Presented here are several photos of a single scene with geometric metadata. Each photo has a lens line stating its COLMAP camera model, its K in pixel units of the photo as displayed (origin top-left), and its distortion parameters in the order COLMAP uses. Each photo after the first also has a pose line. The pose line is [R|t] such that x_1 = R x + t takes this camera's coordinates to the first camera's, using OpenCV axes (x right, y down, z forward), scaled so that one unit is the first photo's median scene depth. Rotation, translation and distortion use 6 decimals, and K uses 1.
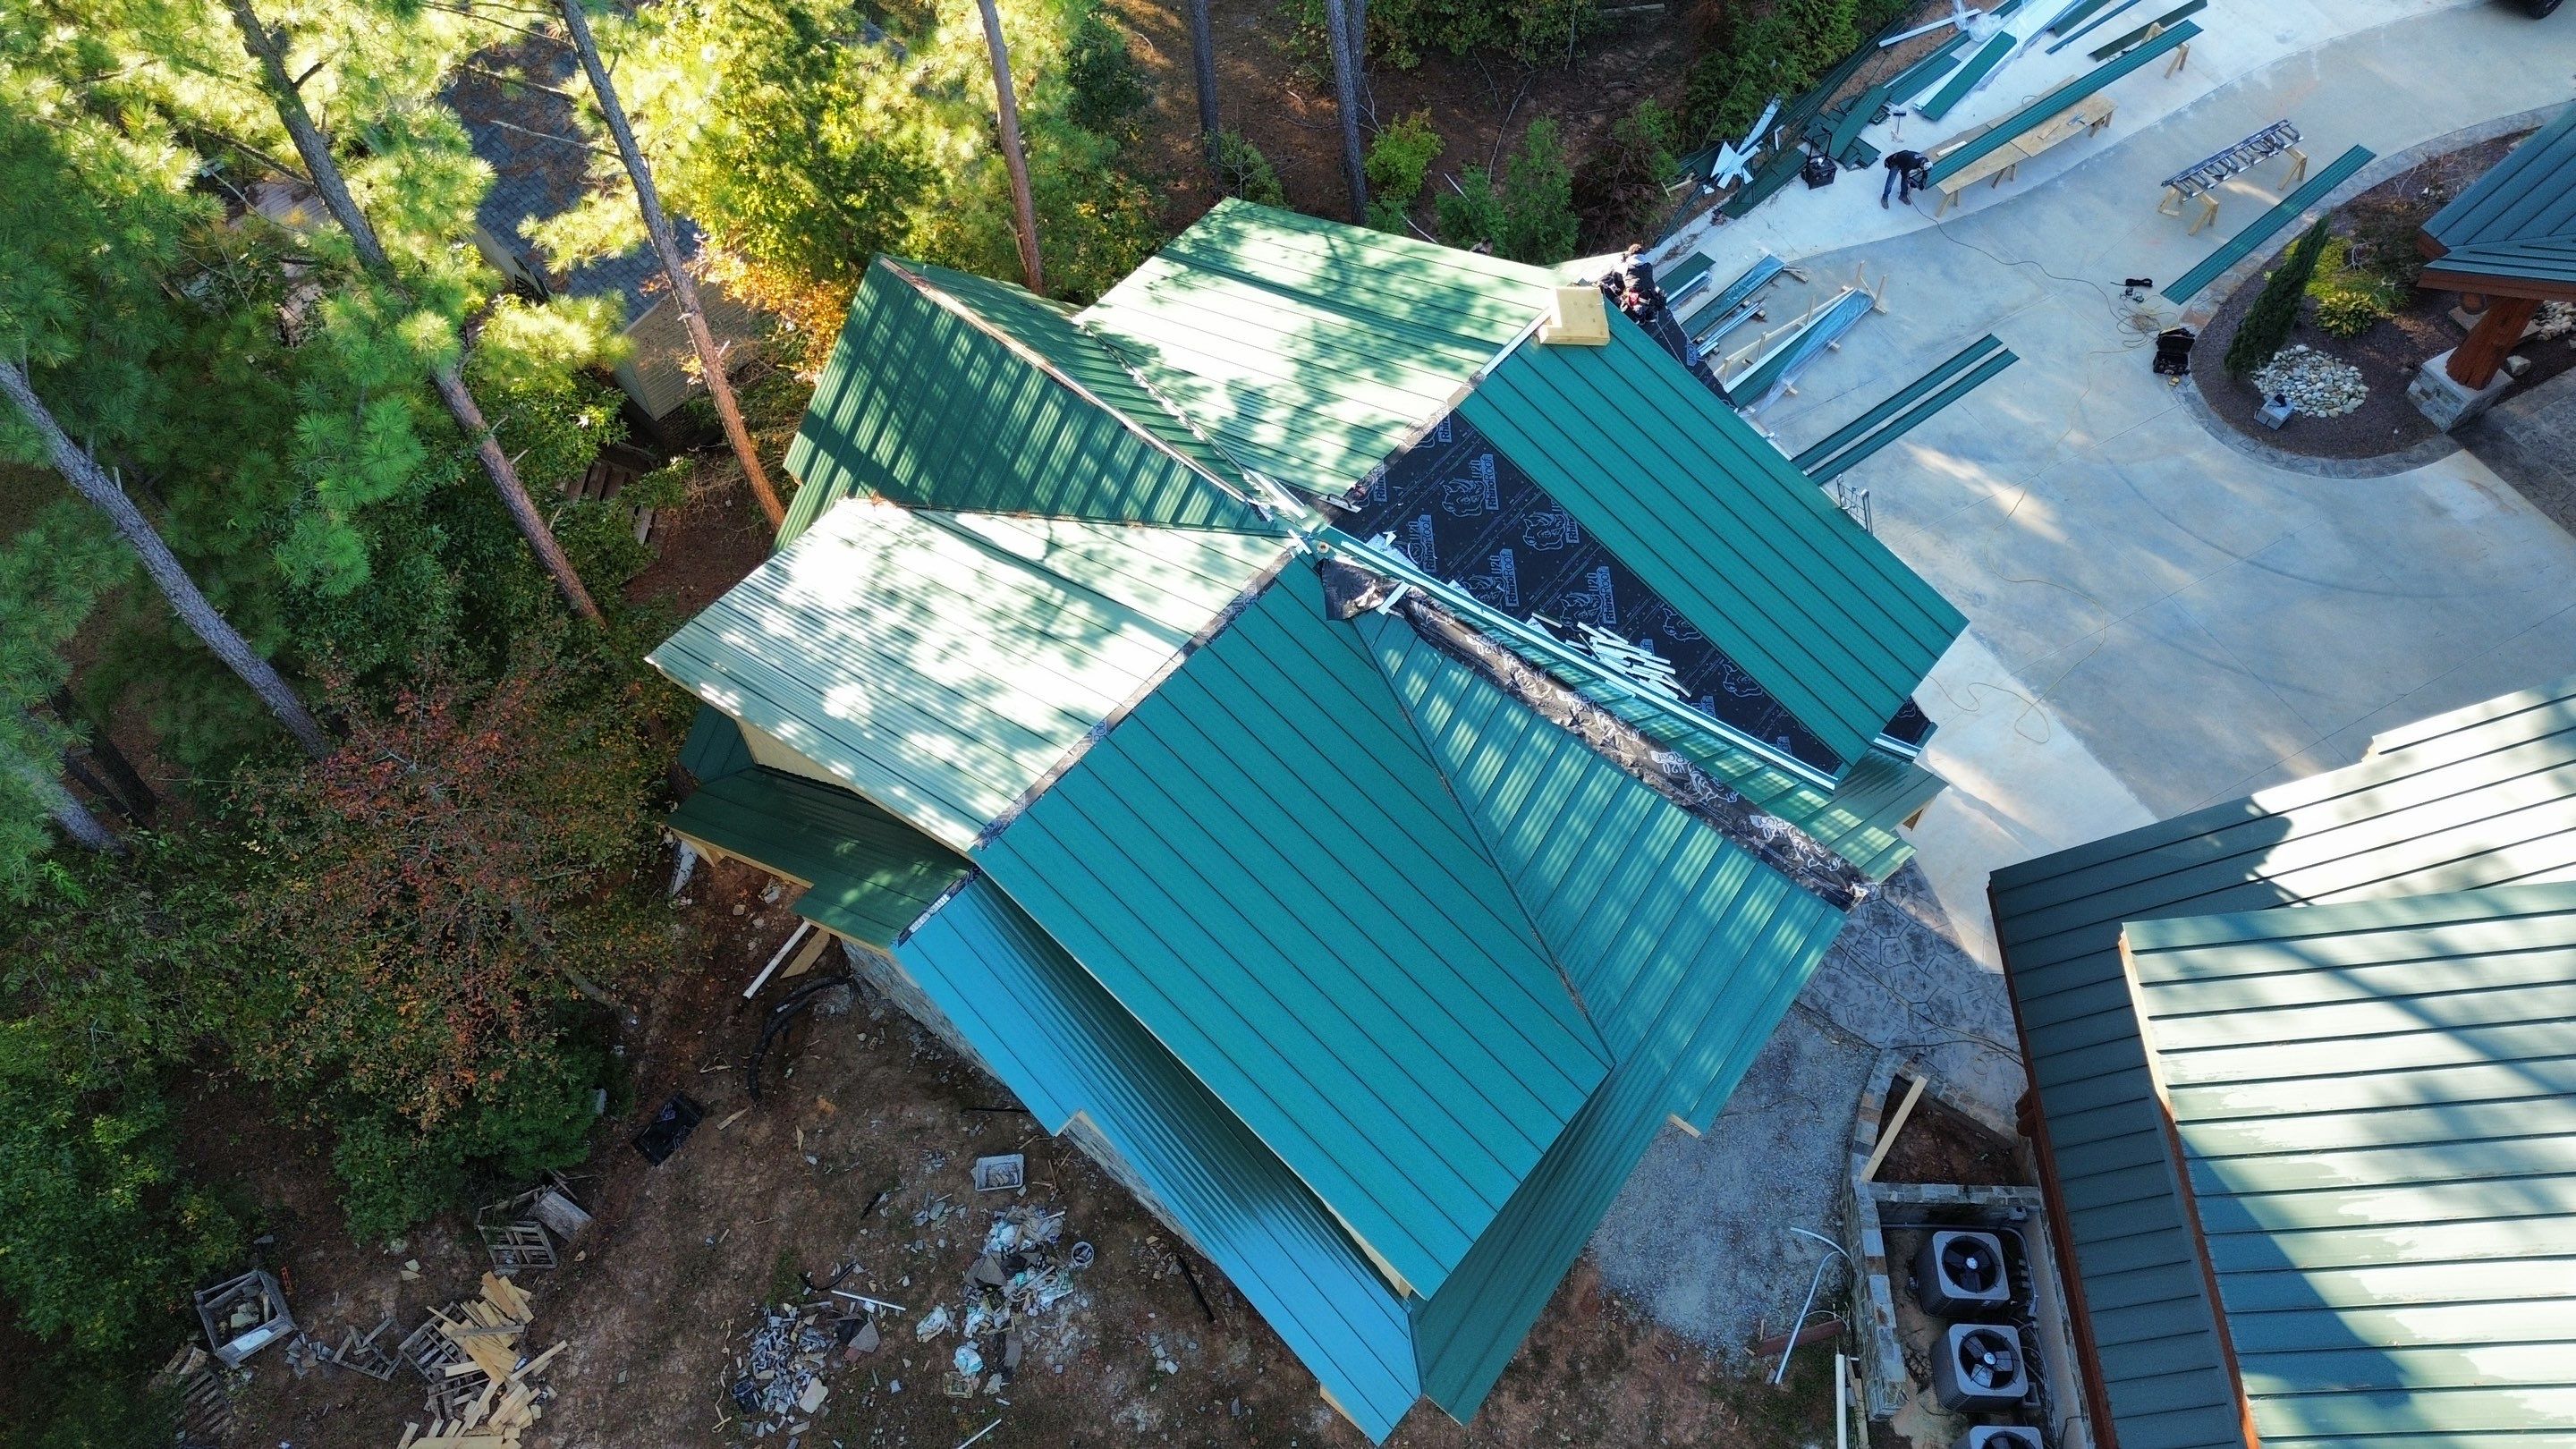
lens RADIAL K [[1817.9, 0, 1282.6], [0, 1817.9, 720.5], [0, 0, 1]] dist [0.066883, -0.058809]
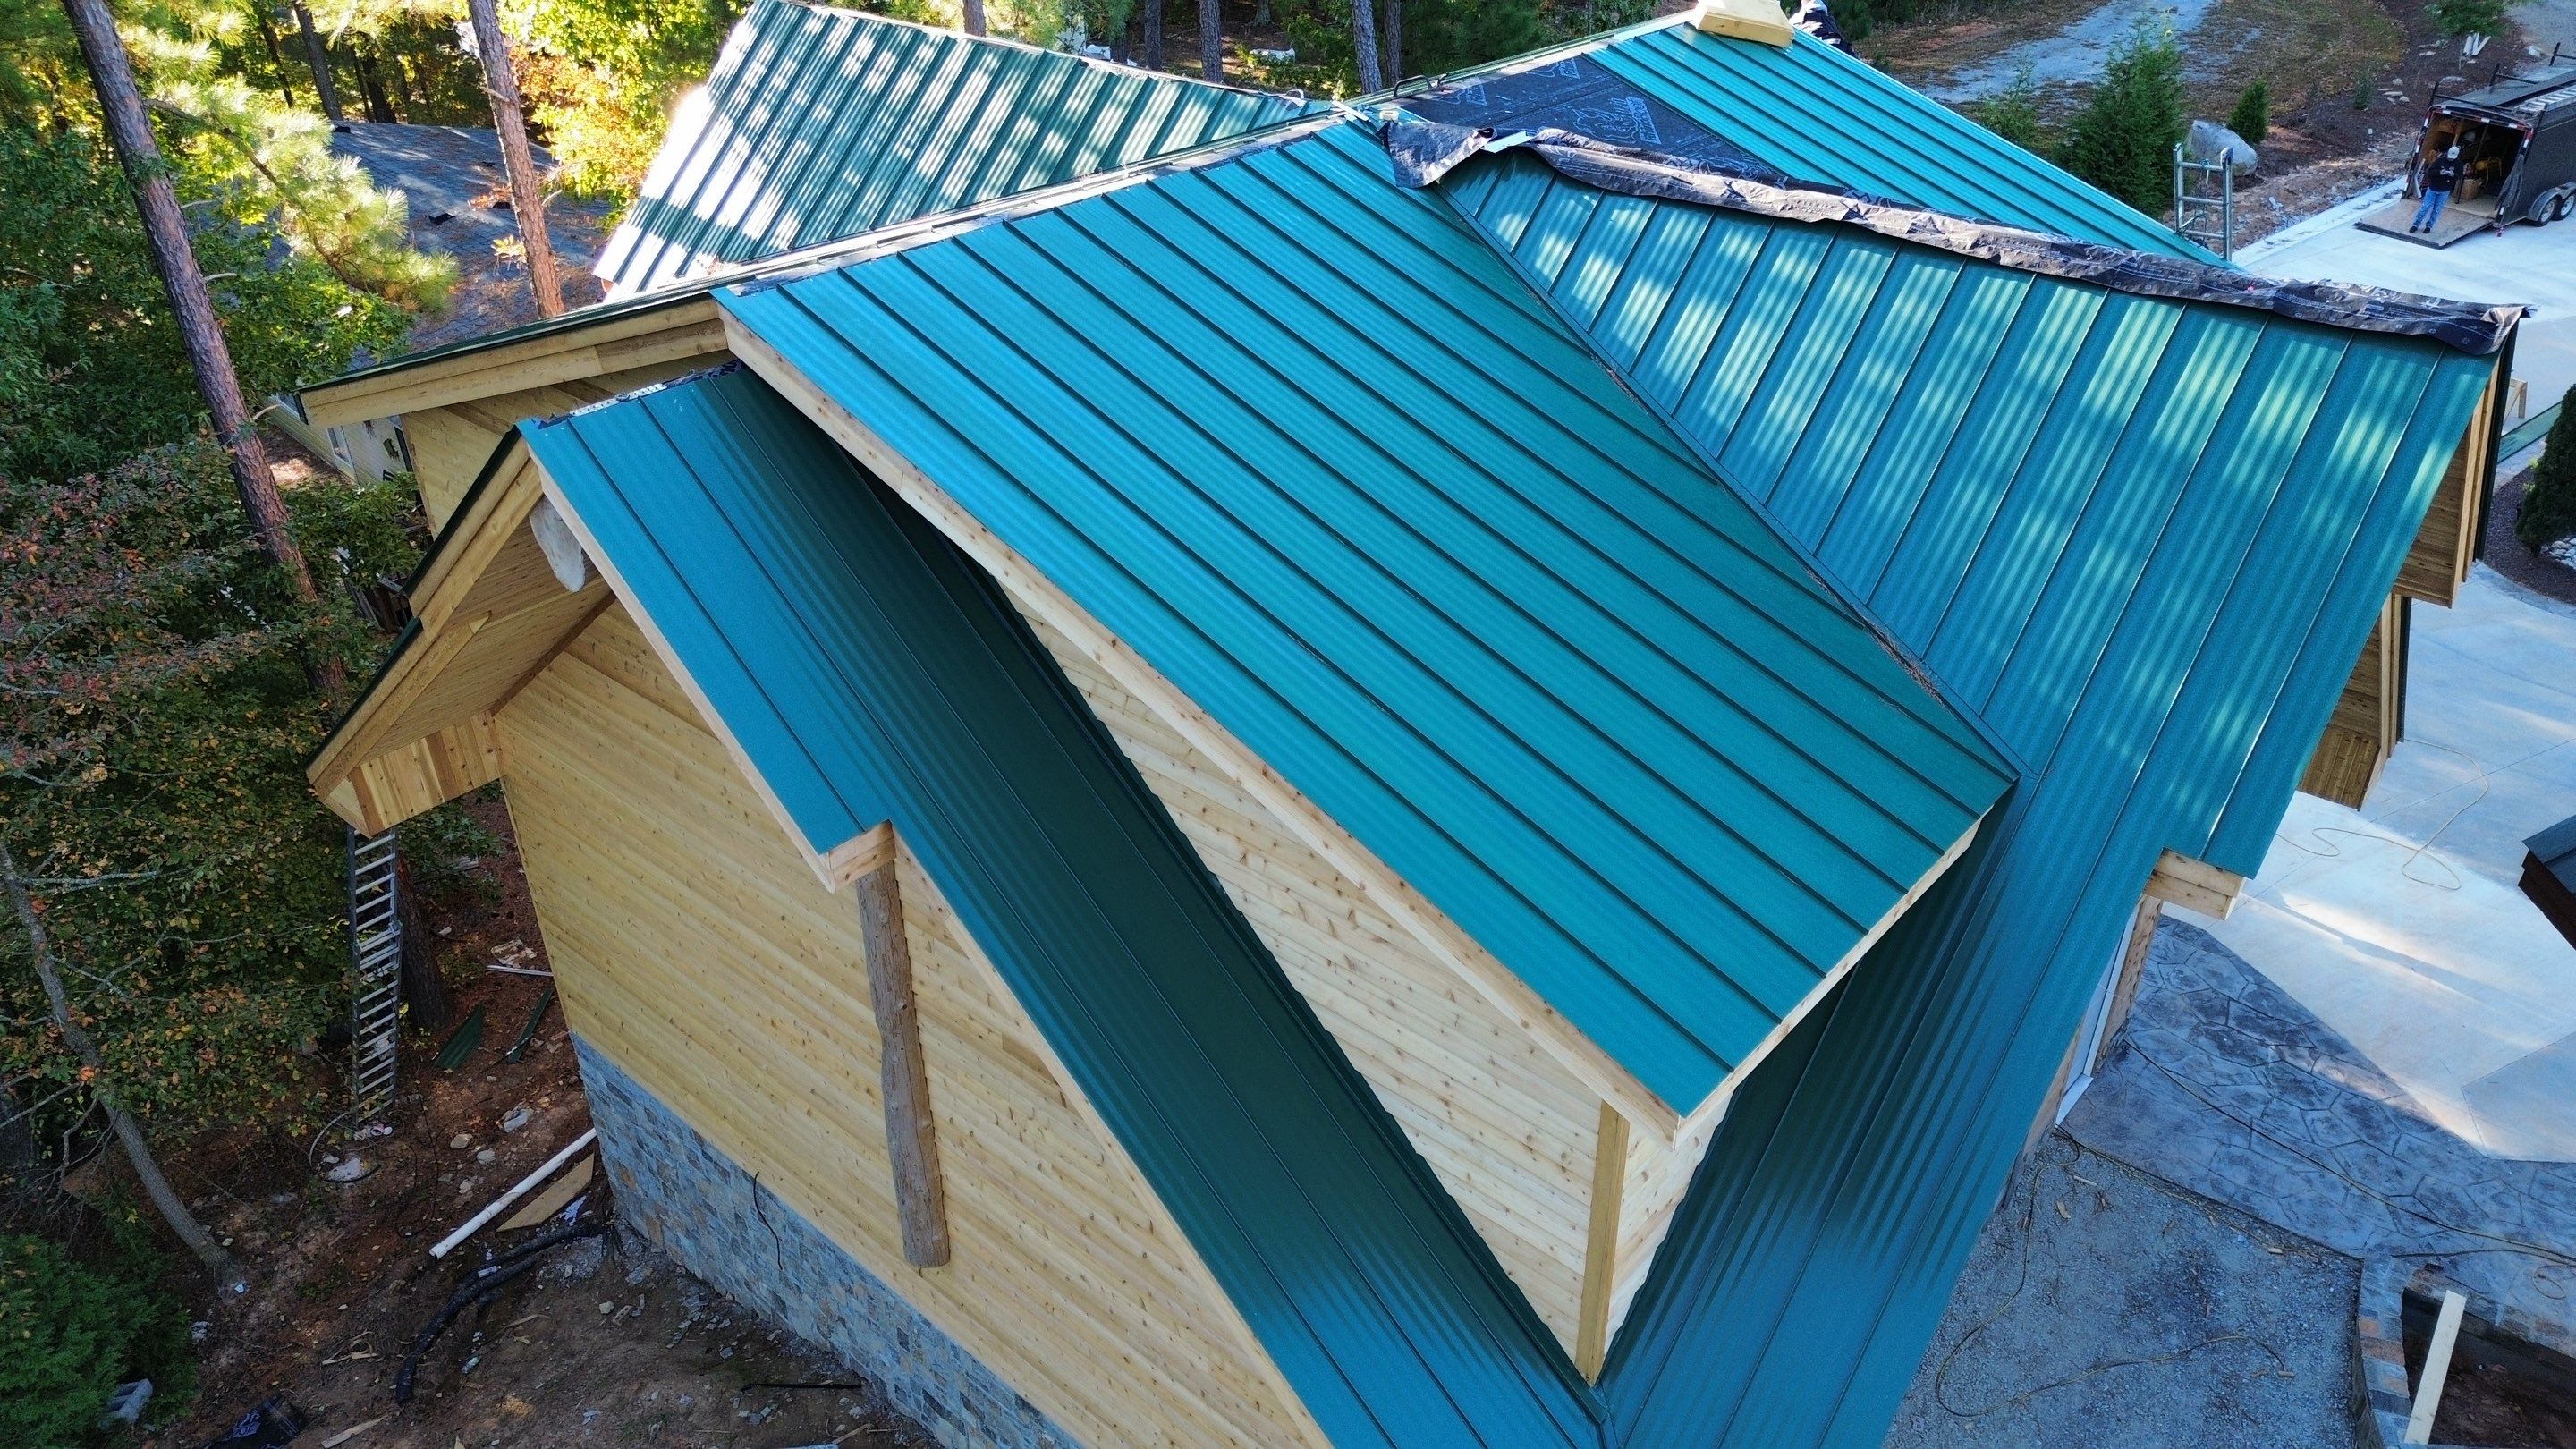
lens RADIAL K [[1817.9, 0, 1287.1], [0, 1817.9, 727.7], [0, 0, 1]] dist [0.066883, -0.058809]
pose [[0.999893, 0.010487, -0.010181, -0.002733], [-0.013815, 0.905527, -0.424064, 0.279964], [0.004772, 0.424160, 0.905575, 0.411087]]
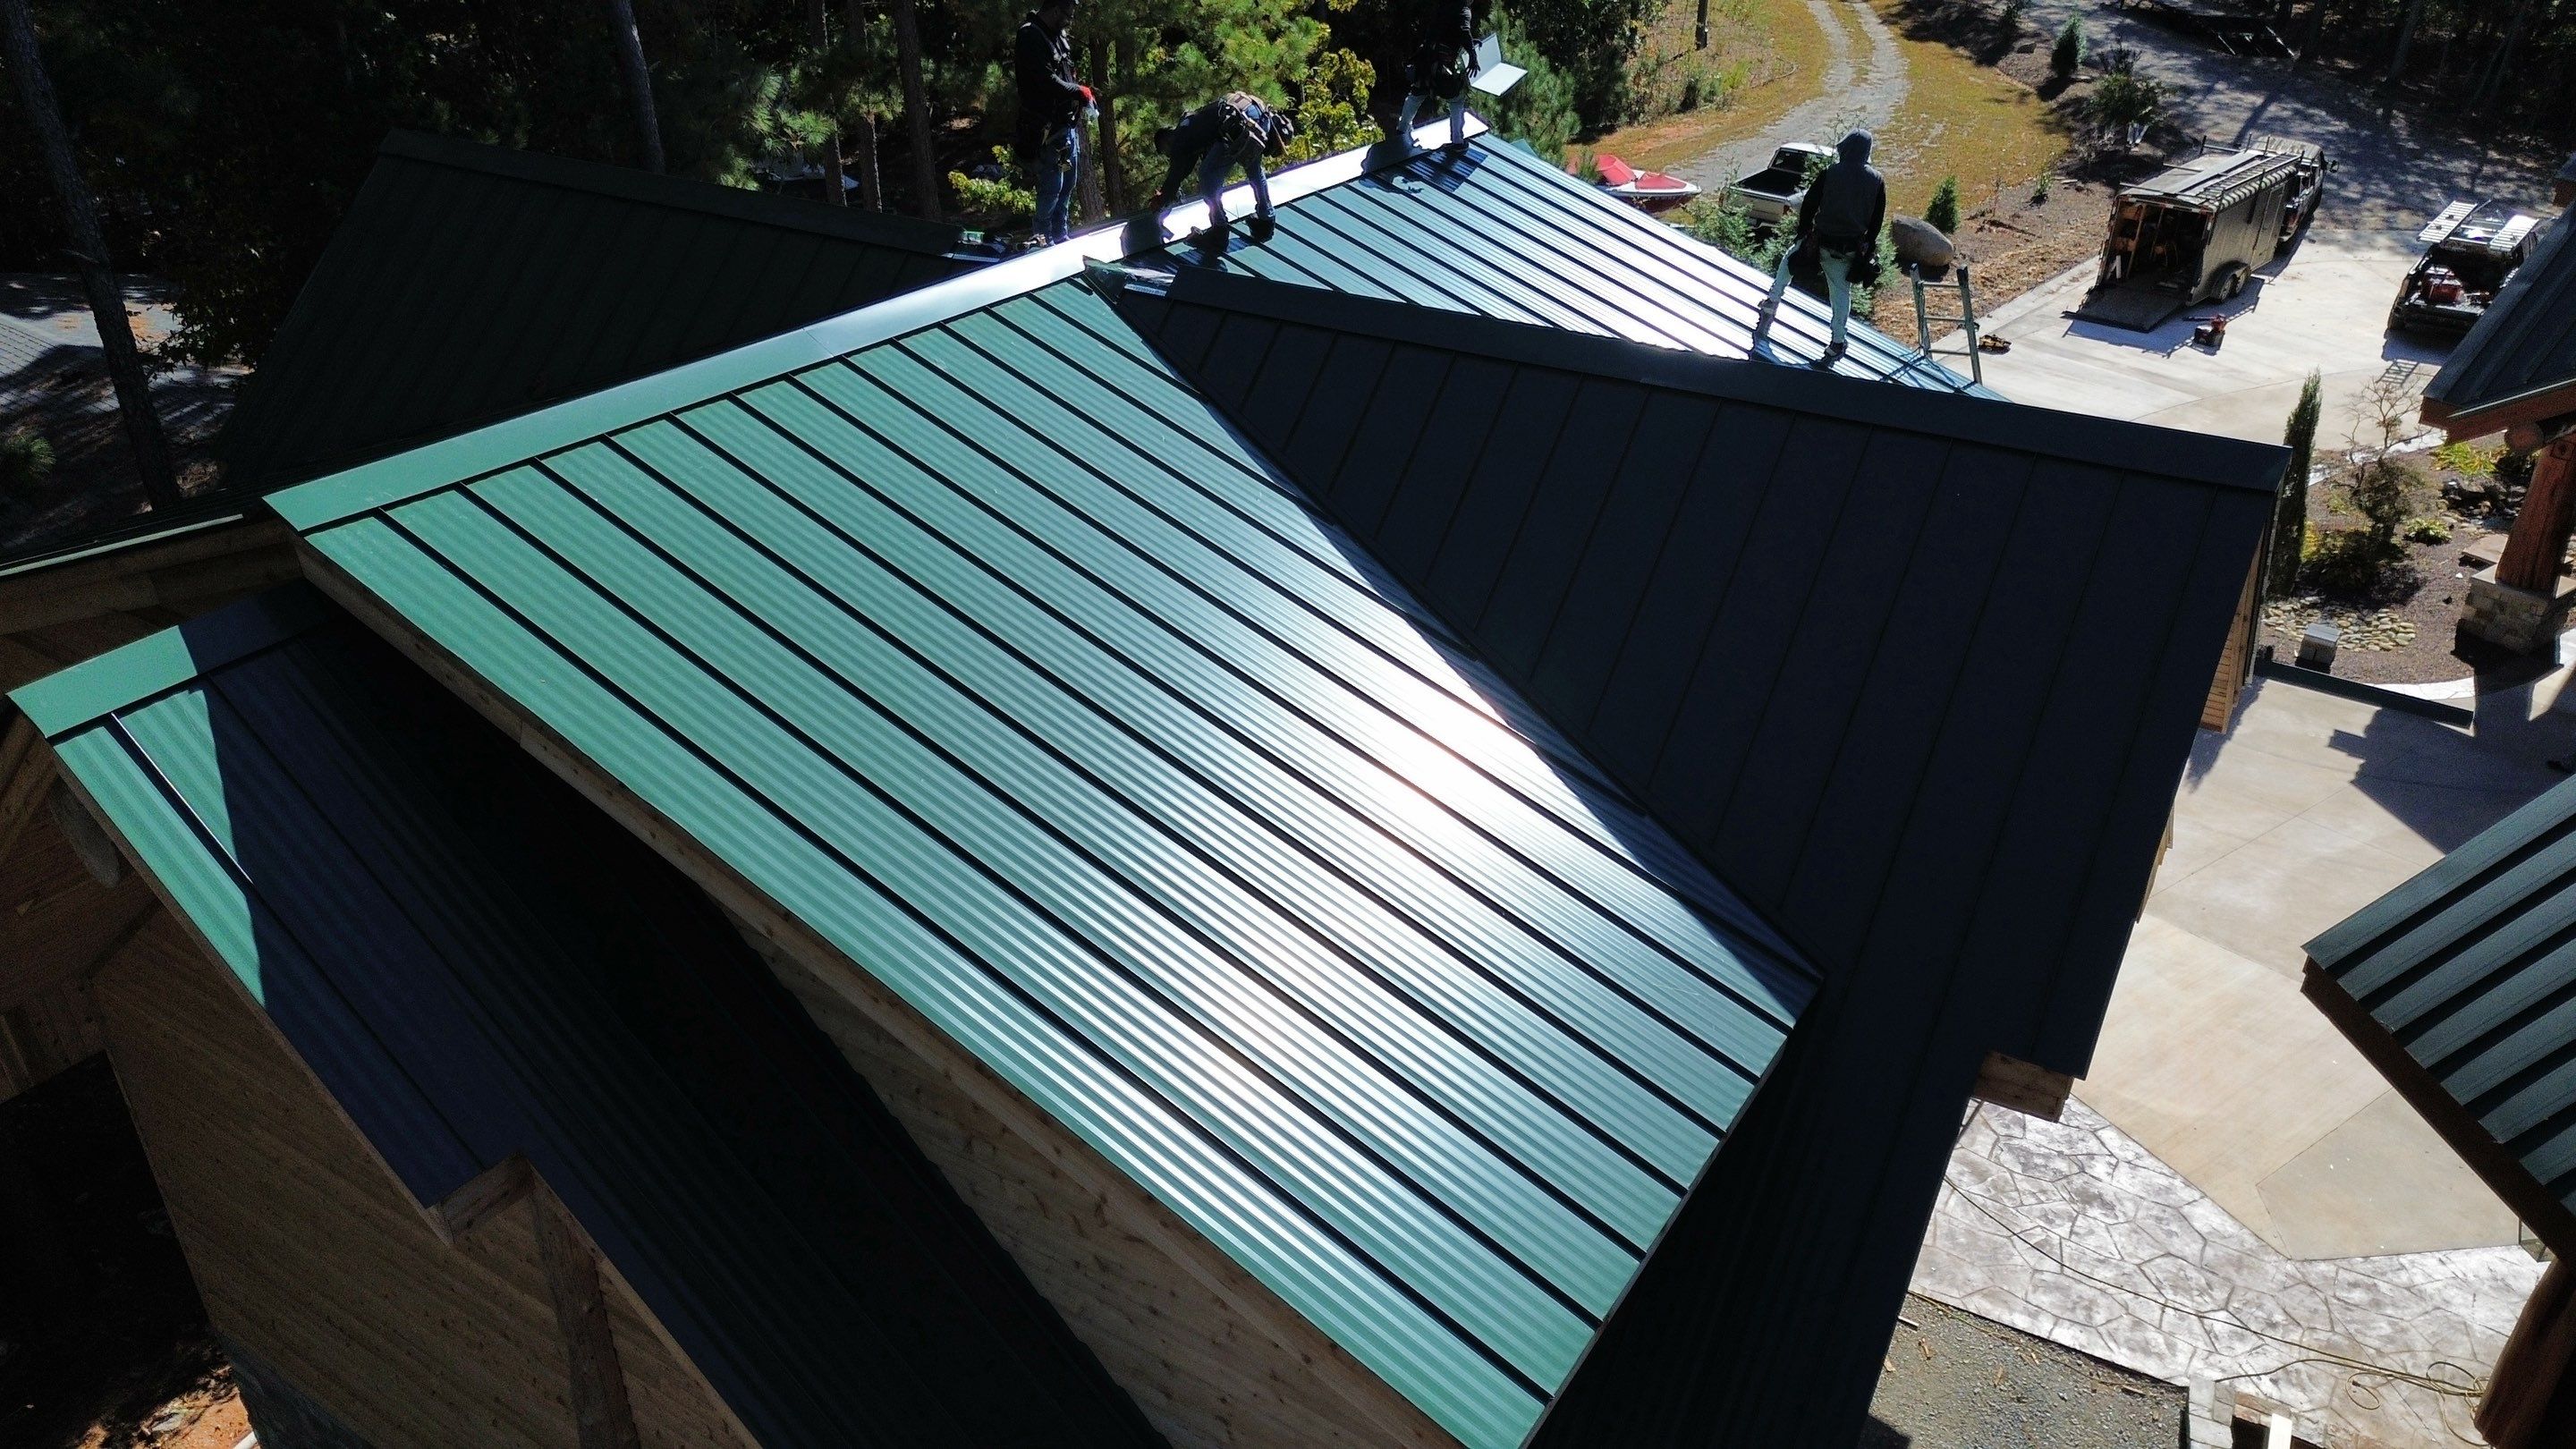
lens RADIAL K [[1817.9, 0, 1292.4], [0, 1817.9, 726.8], [0, 0, 1]] dist [0.066883, -0.058809]
pose [[0.992113, -0.053192, 0.113497, 0.007833], [0.100294, 0.879989, -0.464284, 0.237332], [-0.075180, 0.472006, 0.878384, 0.441288]]
